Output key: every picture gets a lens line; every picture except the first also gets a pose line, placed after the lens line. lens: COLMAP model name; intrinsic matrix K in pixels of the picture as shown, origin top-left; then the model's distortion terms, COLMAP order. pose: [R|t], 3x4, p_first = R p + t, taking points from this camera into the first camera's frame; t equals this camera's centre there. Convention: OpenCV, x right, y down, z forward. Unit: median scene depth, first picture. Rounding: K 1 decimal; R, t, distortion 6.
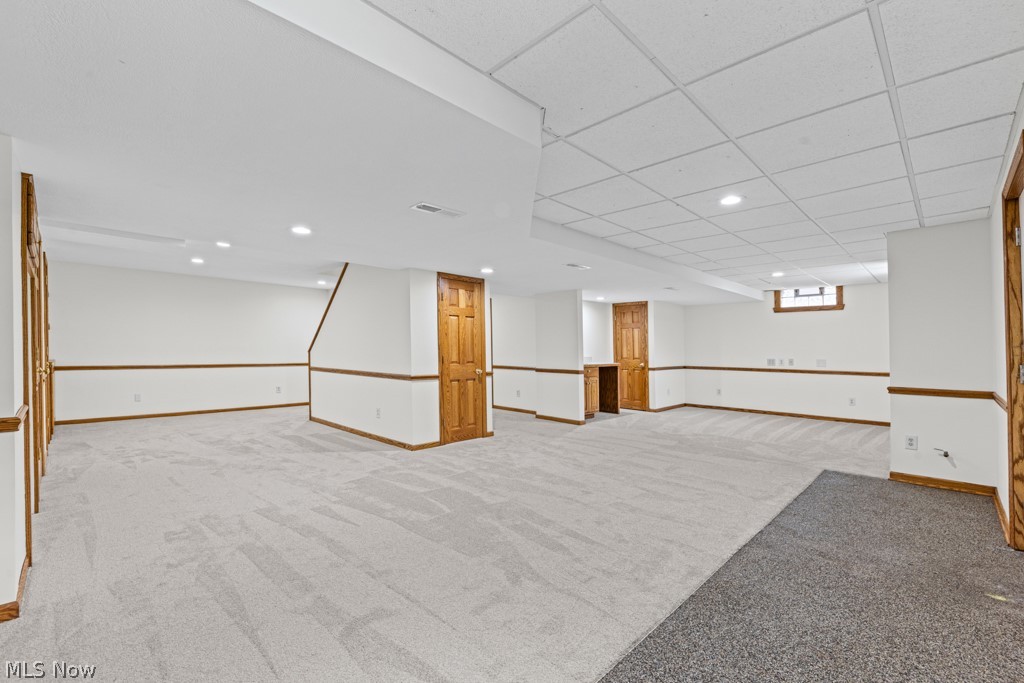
lens RADIAL K [[441.1, 0, 514.9], [0, 441.1, 343.2], [0, 0, 1]] dist [0.009627, -0.000624]
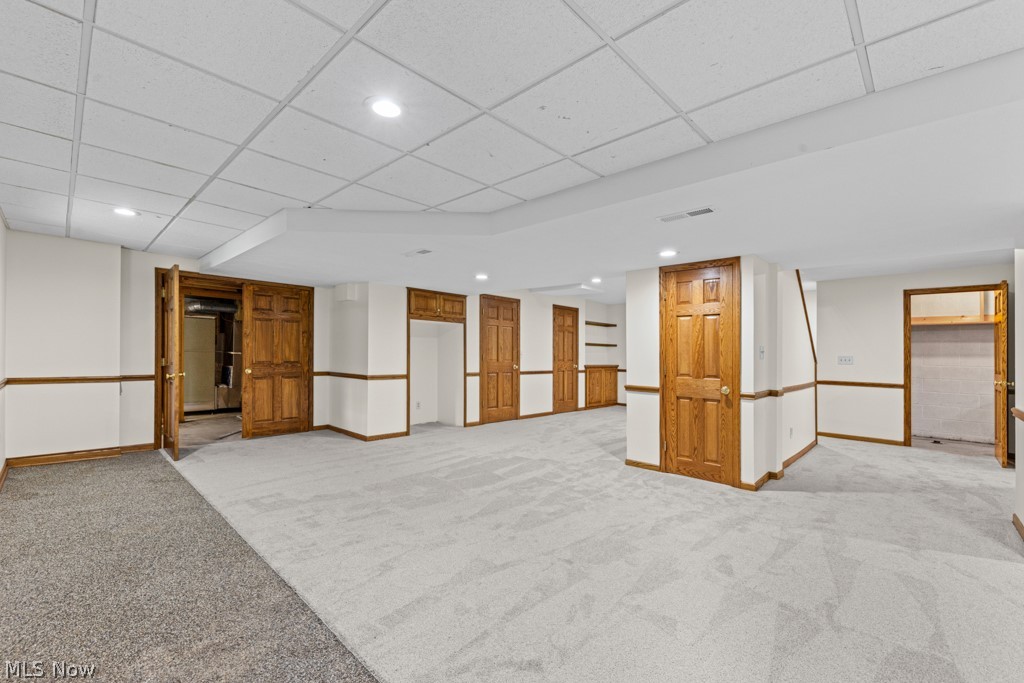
lens RADIAL K [[441.1, 0, 514.5], [0, 441.1, 350.3], [0, 0, 1]] dist [0.009627, -0.000624]
pose [[0.003927, -0.016901, -0.999849, 0.748387], [-0.004995, 0.999844, -0.016920, 0.015978], [0.999980, 0.005061, 0.003842, 0.782618]]
